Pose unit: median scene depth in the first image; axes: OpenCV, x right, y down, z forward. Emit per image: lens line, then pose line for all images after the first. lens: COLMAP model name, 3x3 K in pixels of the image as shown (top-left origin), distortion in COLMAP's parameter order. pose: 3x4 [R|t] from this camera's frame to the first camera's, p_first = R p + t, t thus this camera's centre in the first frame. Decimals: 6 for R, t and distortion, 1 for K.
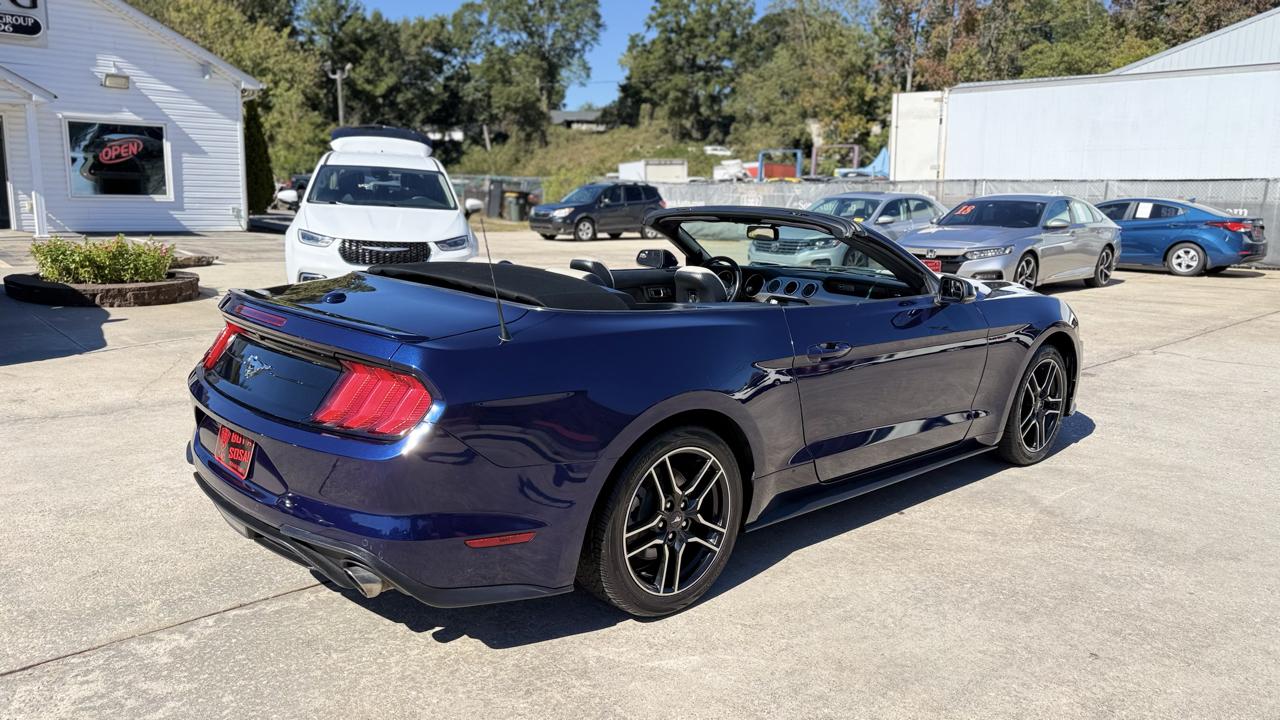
lens RADIAL K [[919.5, 0, 641.1], [0, 919.5, 366.7], [0, 0, 1]] dist [0.031269, -0.034575]
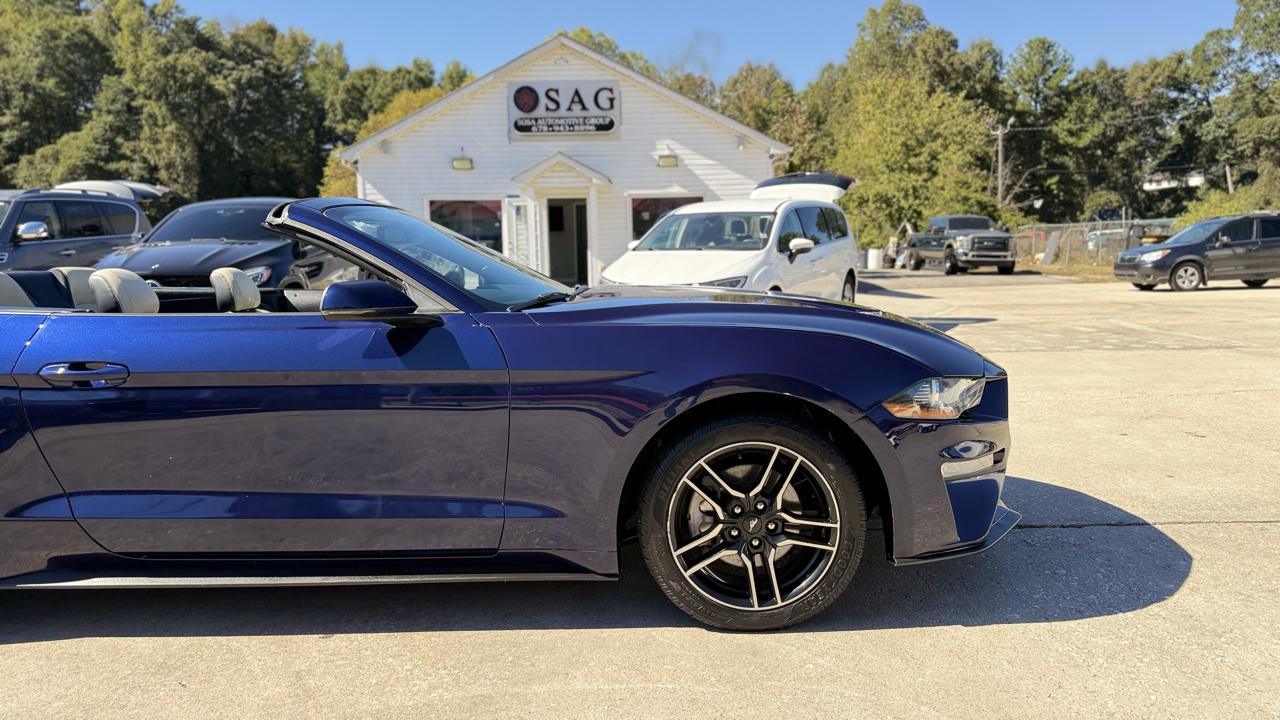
lens RADIAL K [[919.5, 0, 636.5], [0, 919.5, 368.2], [0, 0, 1]] dist [0.031269, -0.034575]
pose [[0.746790, 0.036575, -0.664053, 0.038503], [-0.078436, 0.996362, -0.033330, -0.001462], [0.660418, 0.076976, 0.746942, 0.027475]]
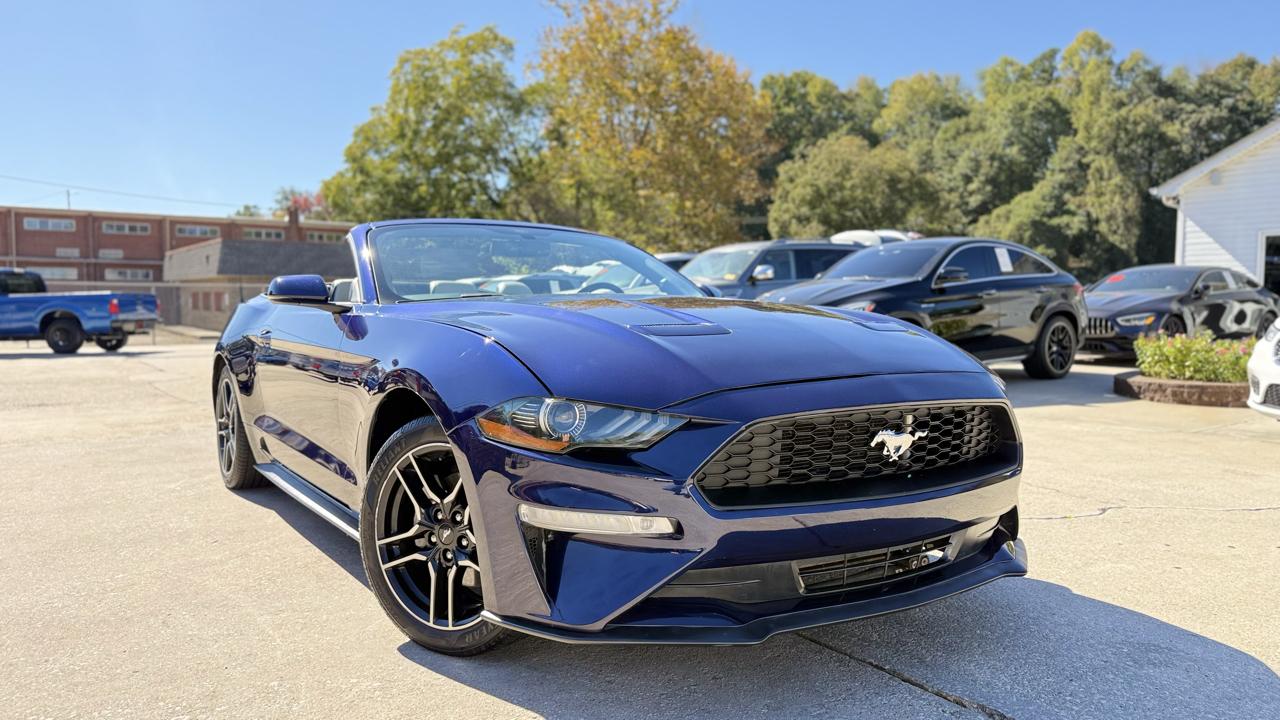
lens RADIAL K [[919.5, 0, 640.9], [0, 919.5, 362.9], [0, 0, 1]] dist [0.031269, -0.034575]
pose [[-0.111861, 0.022980, -0.993458, 0.048164], [-0.189940, 0.980806, 0.044074, -0.004986], [0.975402, 0.193628, -0.105350, 0.058226]]
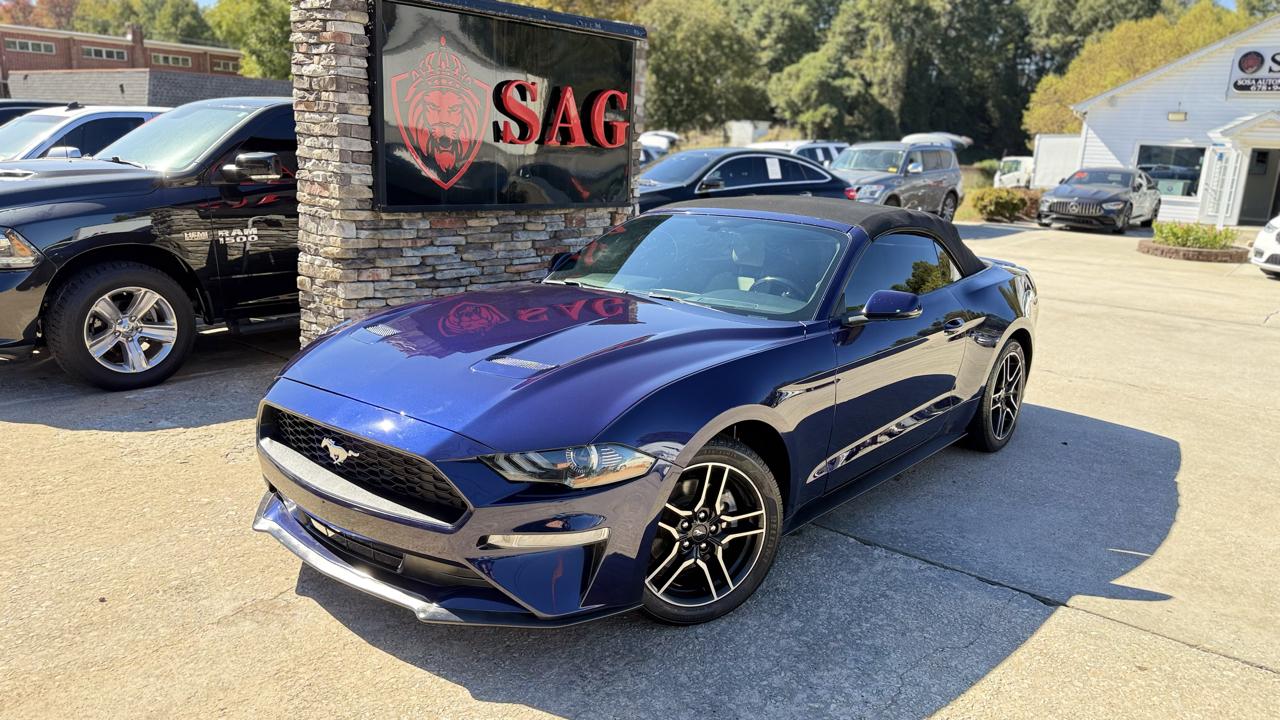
lens RADIAL K [[919.5, 0, 640.2], [0, 919.5, 380.2], [0, 0, 1]] dist [0.031269, -0.034575]
pose [[0.172408, 0.213212, -0.961674, 0.104889], [-0.218687, 0.960214, 0.173682, 0.006750], [0.960443, 0.180361, 0.212175, -0.029955]]
